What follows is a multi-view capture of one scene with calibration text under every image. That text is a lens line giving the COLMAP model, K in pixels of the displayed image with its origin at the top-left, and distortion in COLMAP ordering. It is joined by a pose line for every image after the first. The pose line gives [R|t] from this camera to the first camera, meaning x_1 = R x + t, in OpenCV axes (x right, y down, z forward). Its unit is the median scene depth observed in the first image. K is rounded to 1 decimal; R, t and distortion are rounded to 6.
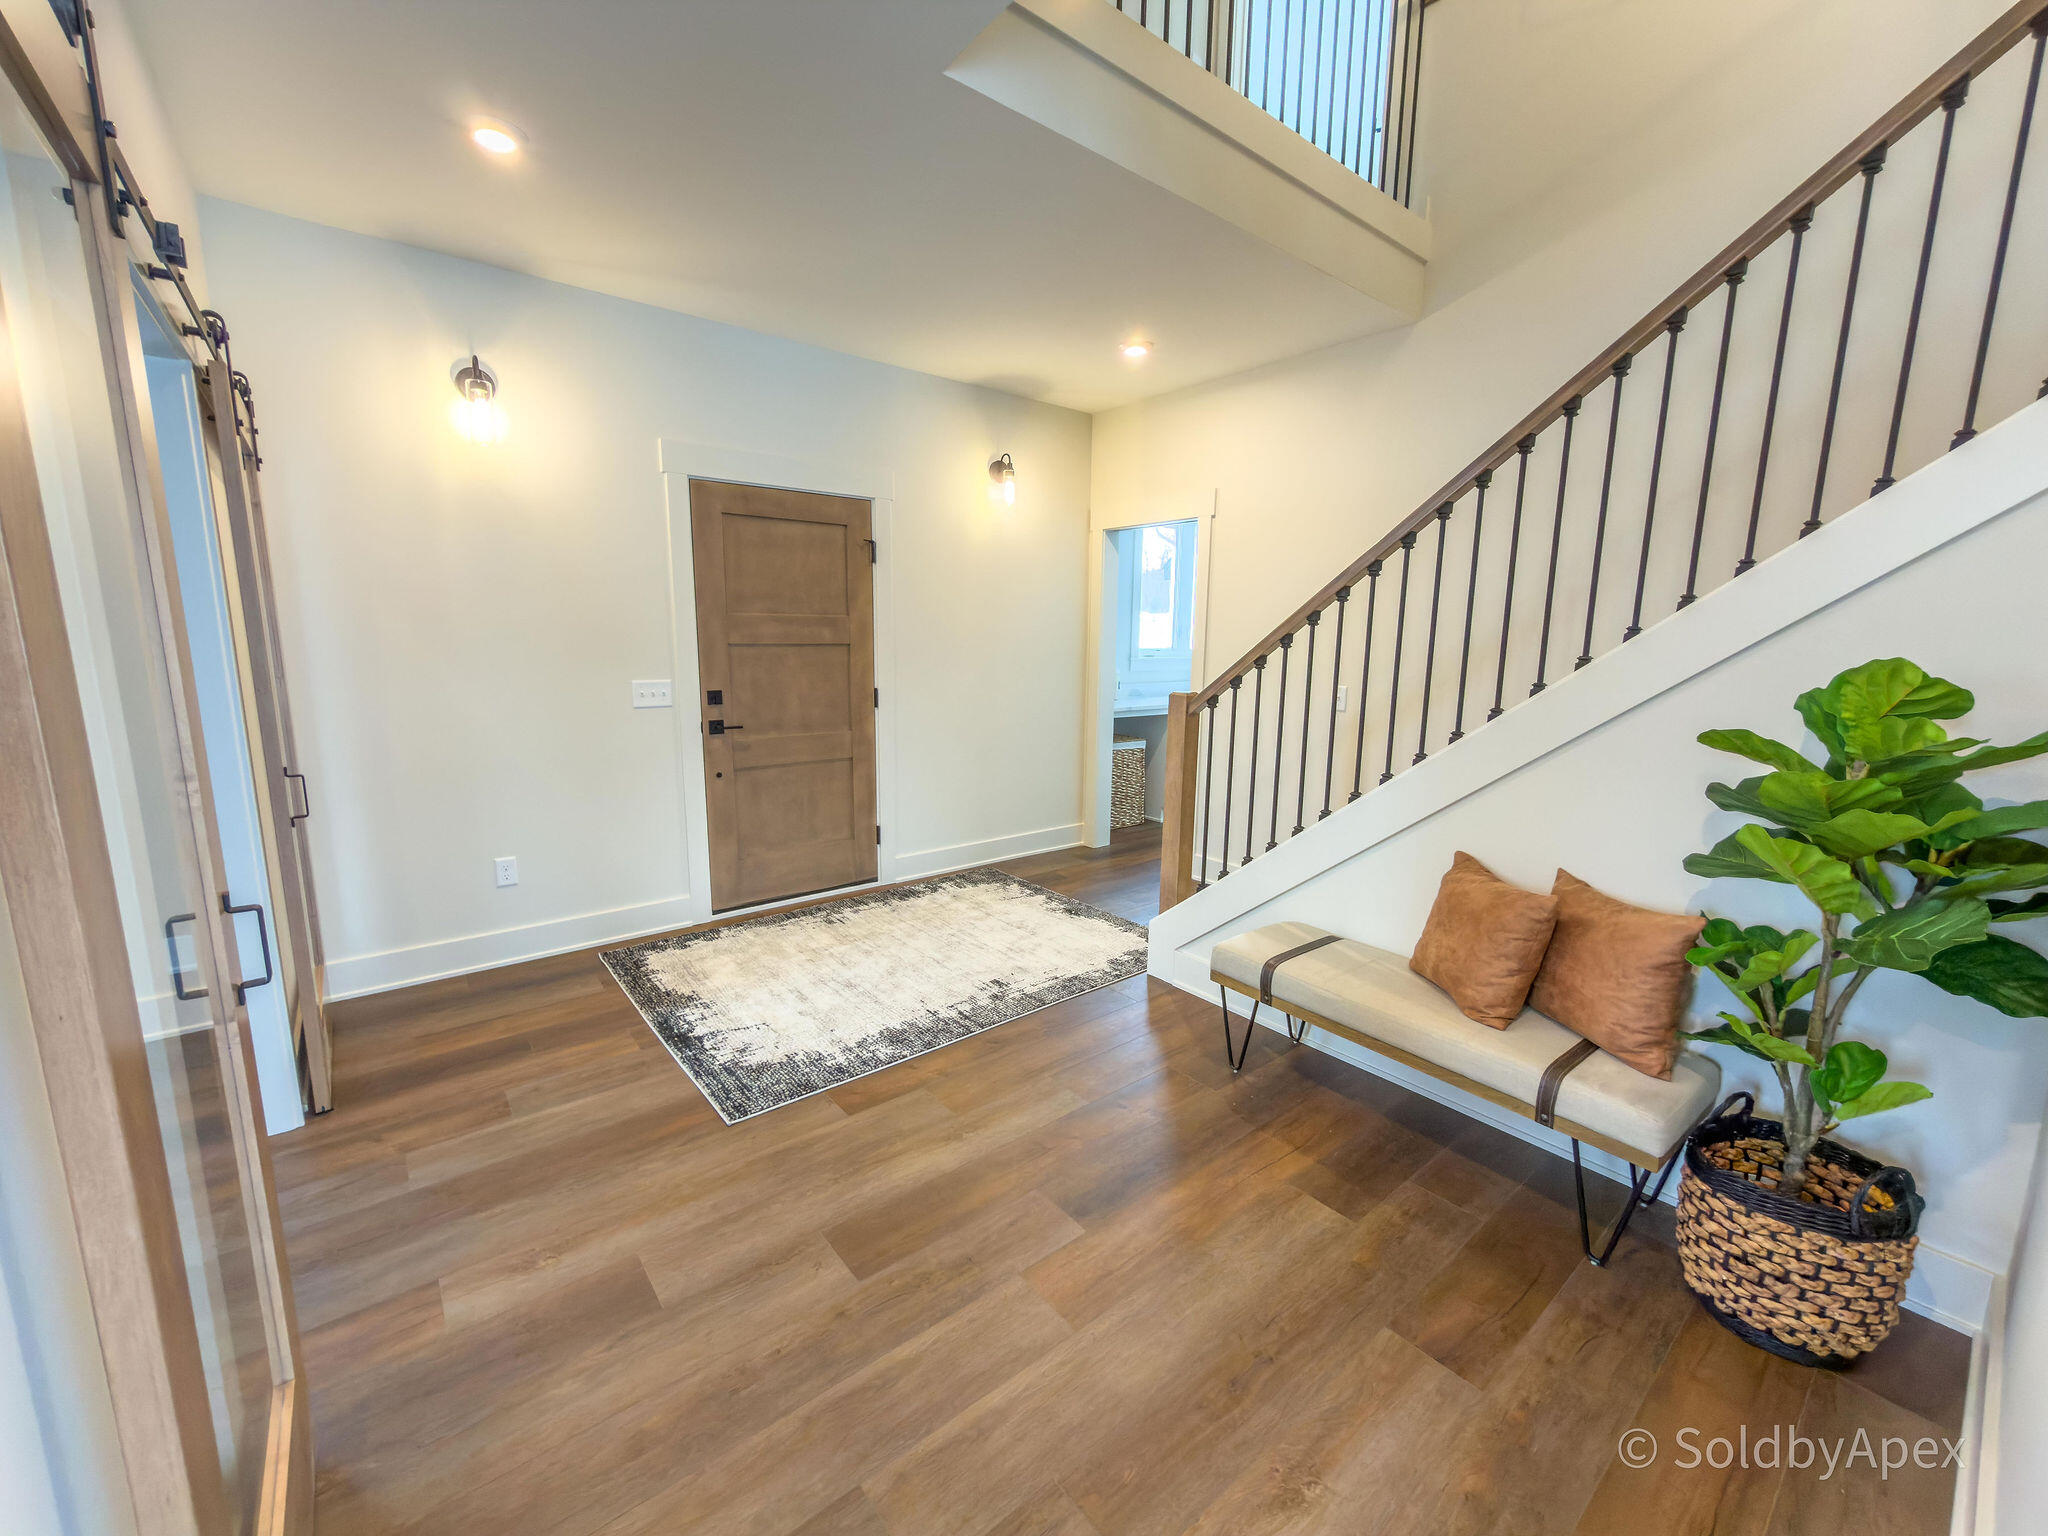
lens RADIAL K [[819.1, 0, 1019.7], [0, 819.1, 771.2], [0, 0, 1]] dist [0.001526, 0.000560]
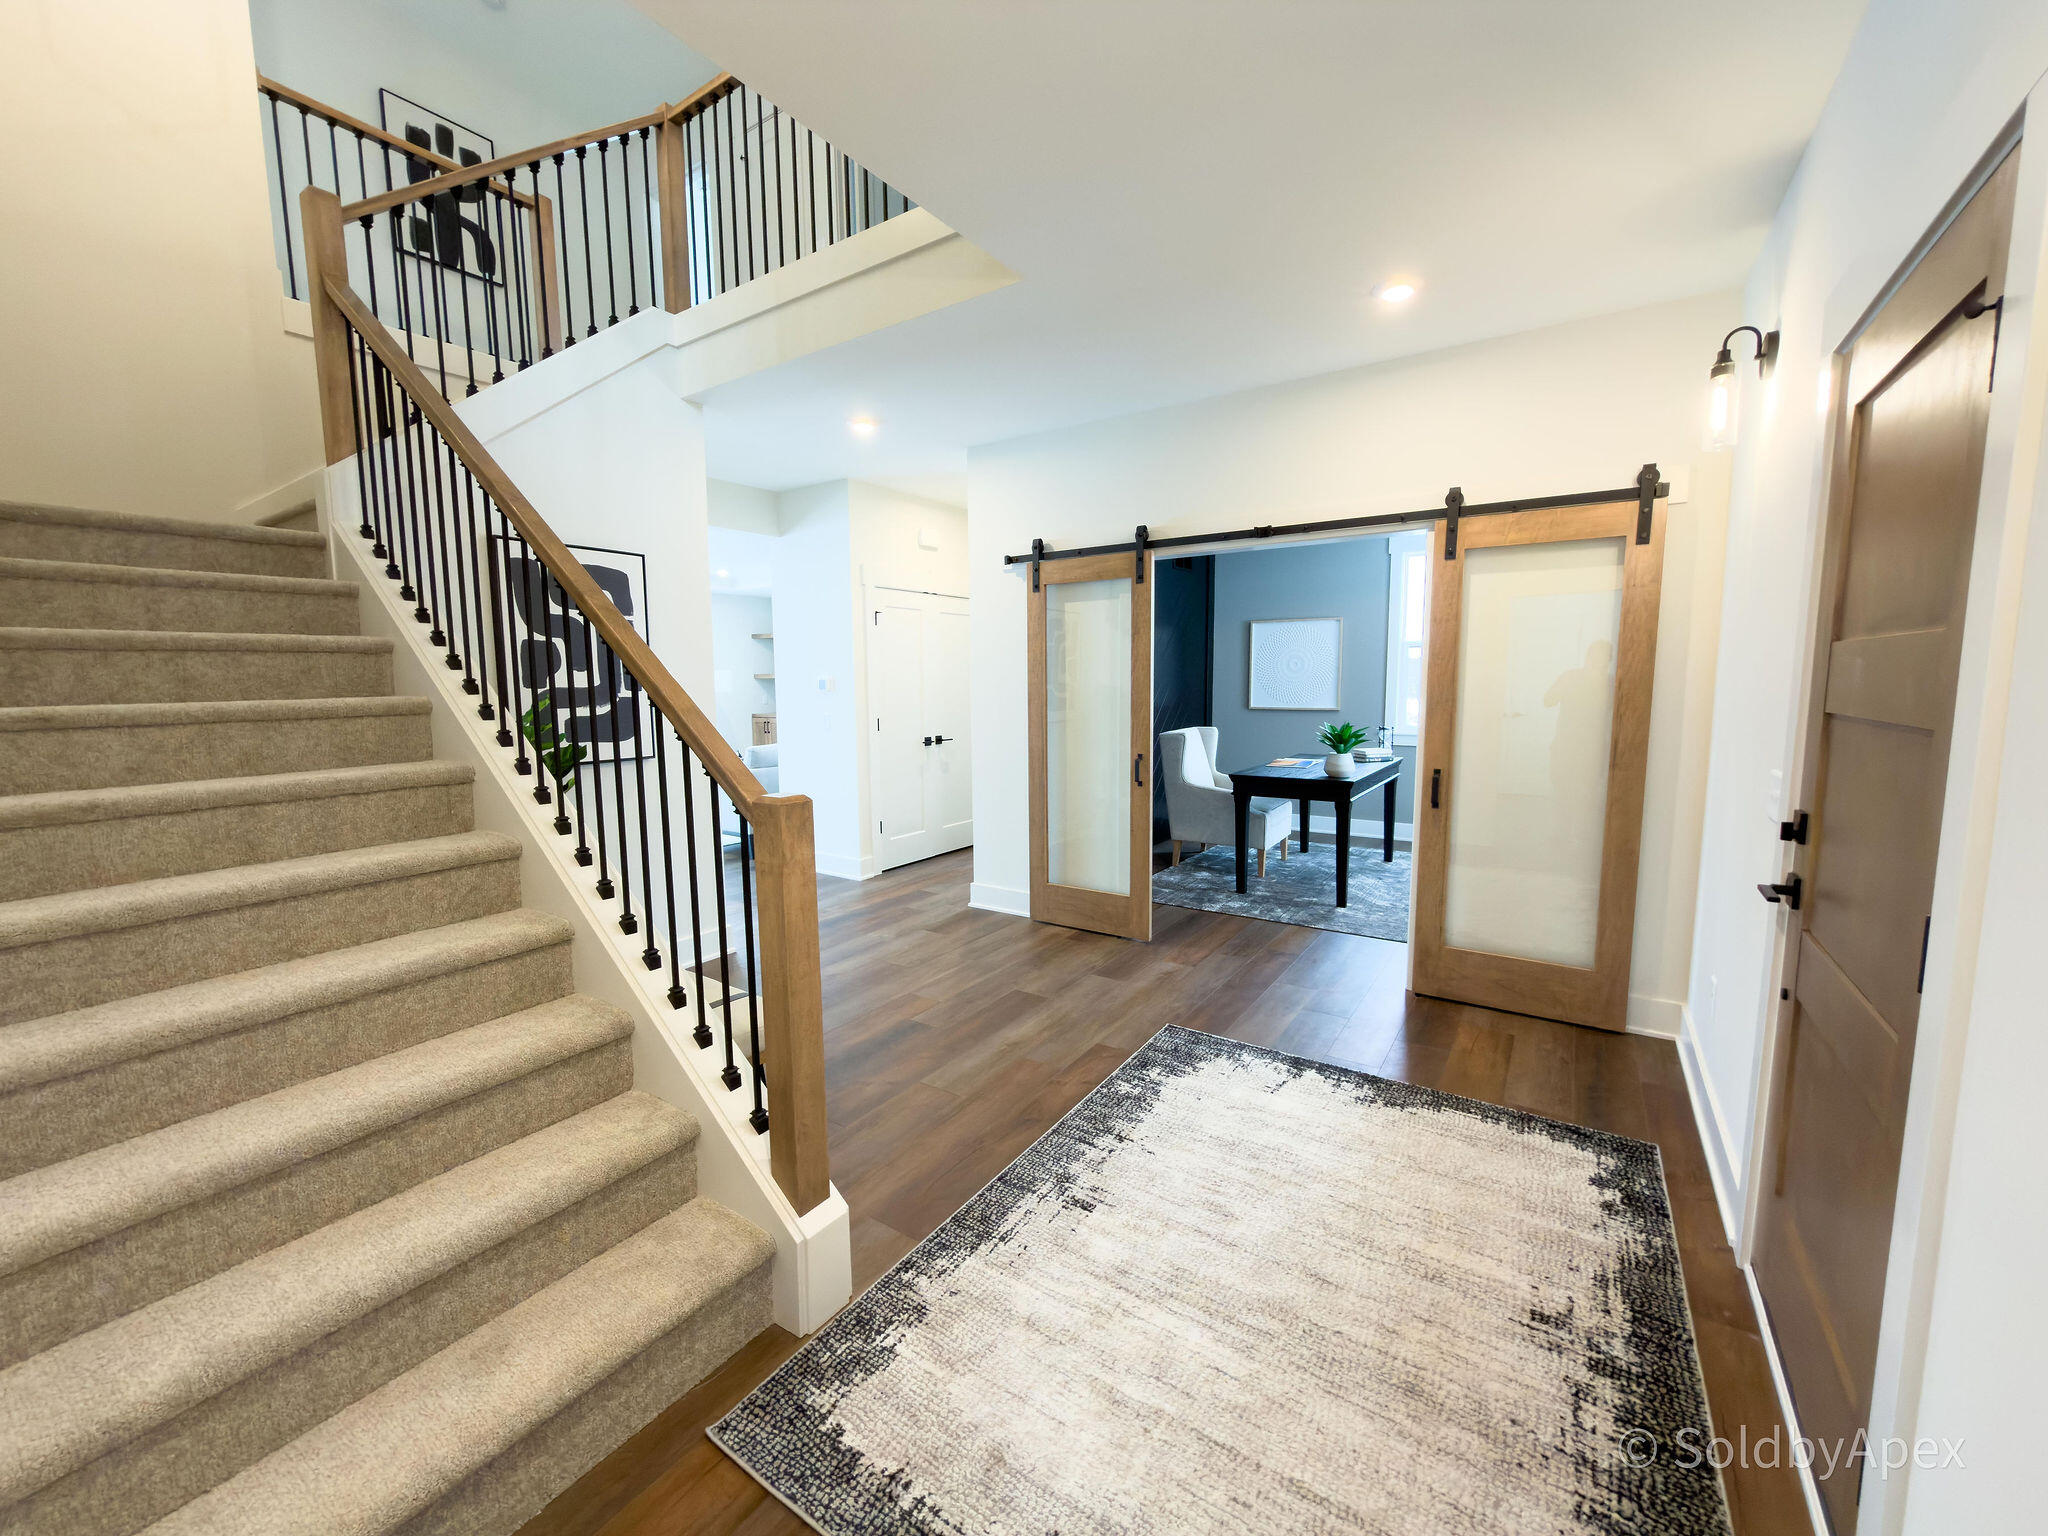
lens RADIAL K [[819.1, 0, 1017.8], [0, 819.1, 769.7], [0, 0, 1]] dist [0.001526, 0.000560]
pose [[-0.959634, 0.030955, -0.279544, 0.267016], [-0.046477, 0.962807, 0.266163, -0.346740], [0.277387, 0.268411, -0.922503, 2.016629]]
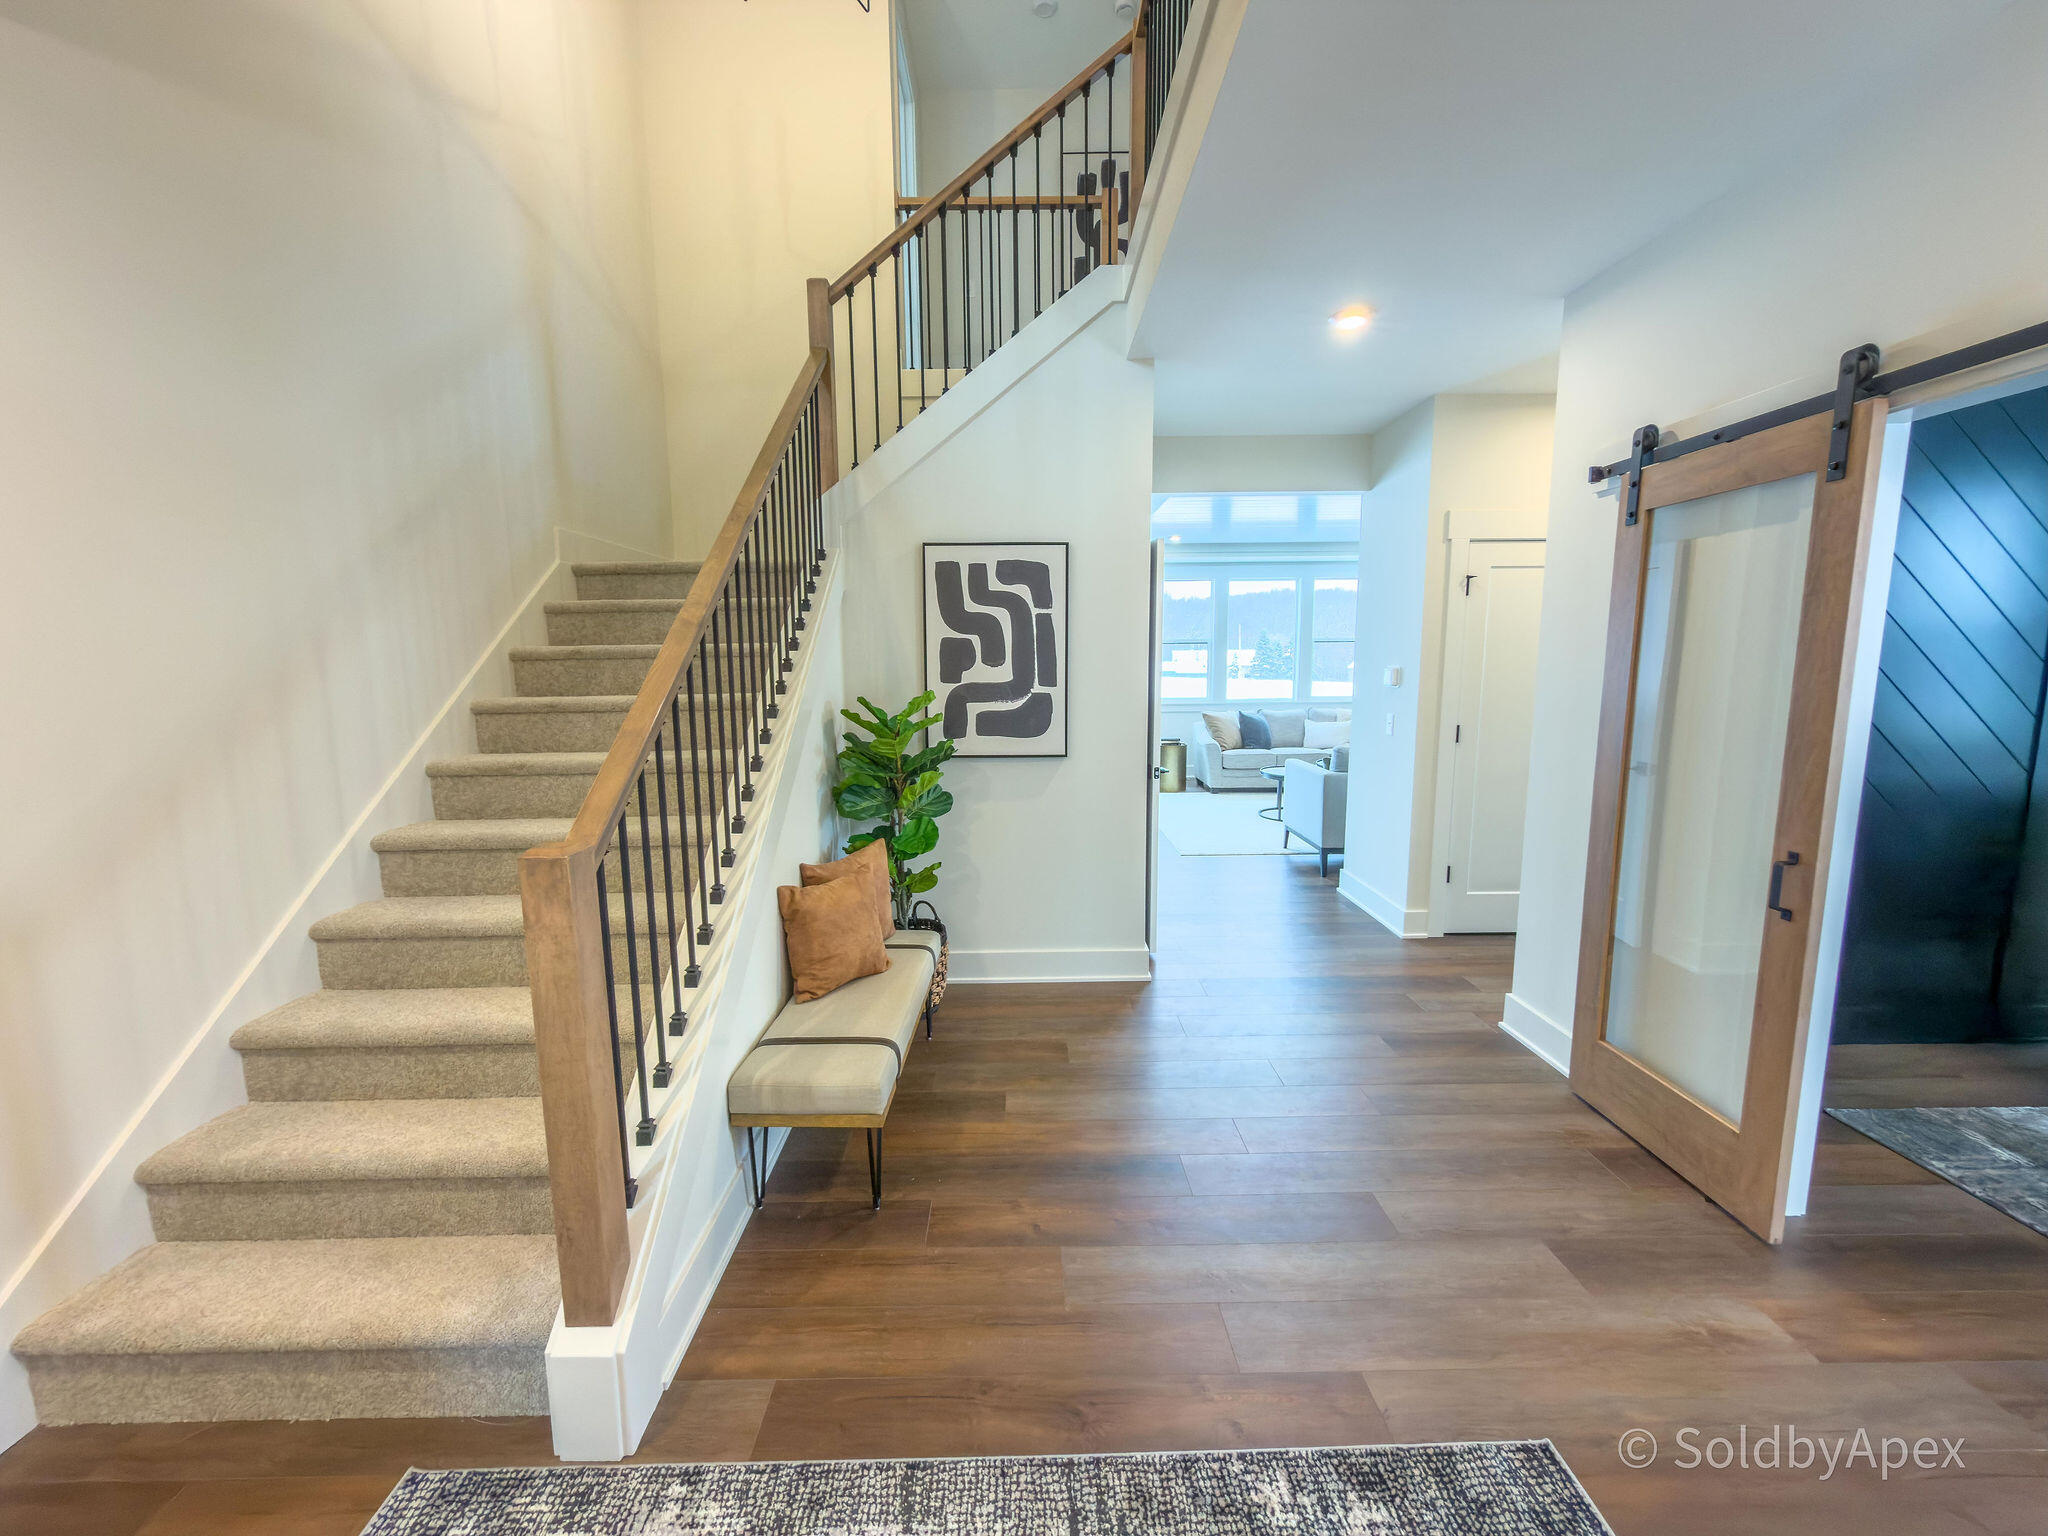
lens RADIAL K [[819.1, 0, 1013.7], [0, 819.1, 766.5], [0, 0, 1]] dist [0.001526, 0.000560]
pose [[-0.777151, -0.084718, 0.623586, -0.366744], [0.106465, 0.958915, 0.262957, -0.304669], [-0.620243, 0.270748, -0.736203, 1.531736]]
